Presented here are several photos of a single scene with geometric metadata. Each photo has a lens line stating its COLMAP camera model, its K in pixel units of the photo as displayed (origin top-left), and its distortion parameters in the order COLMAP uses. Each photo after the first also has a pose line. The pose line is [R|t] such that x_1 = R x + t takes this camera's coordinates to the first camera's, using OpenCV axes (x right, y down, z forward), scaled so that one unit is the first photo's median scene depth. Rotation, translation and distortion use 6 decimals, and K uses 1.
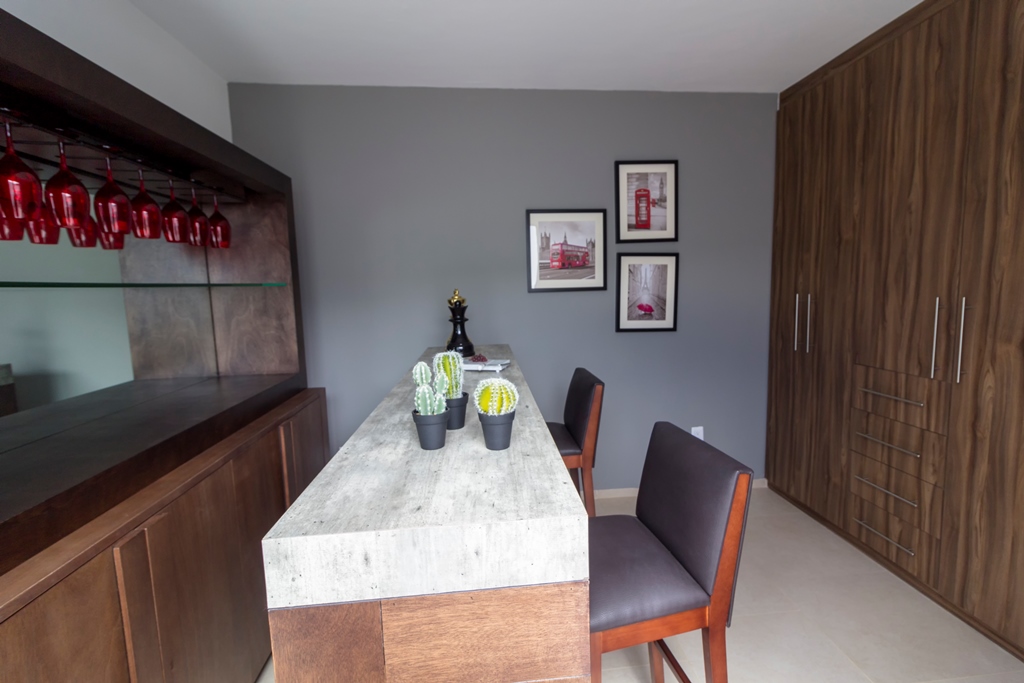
lens RADIAL K [[472.1, 0, 515.2], [0, 472.1, 338.3], [0, 0, 1]] dist [0.001448, 0.000286]
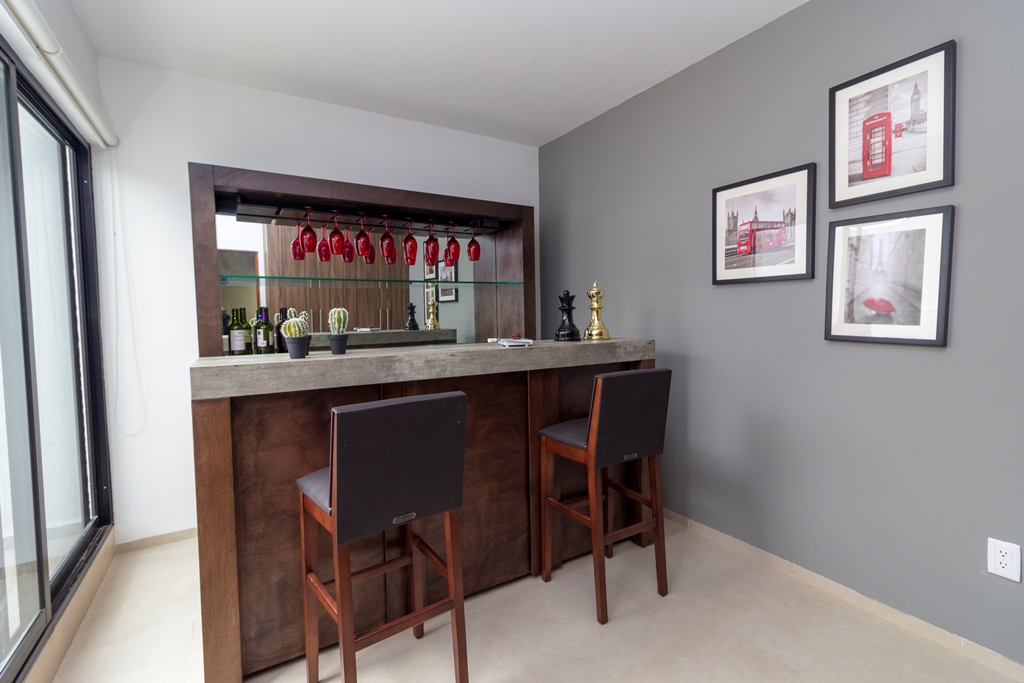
lens RADIAL K [[472.1, 0, 513.4], [0, 472.1, 339.0], [0, 0, 1]] dist [0.001448, 0.000286]
pose [[0.435425, 0.067298, -0.897706, 0.641129], [-0.101819, 0.994484, 0.025167, 0.014047], [0.894448, 0.080446, 0.439876, 0.313592]]
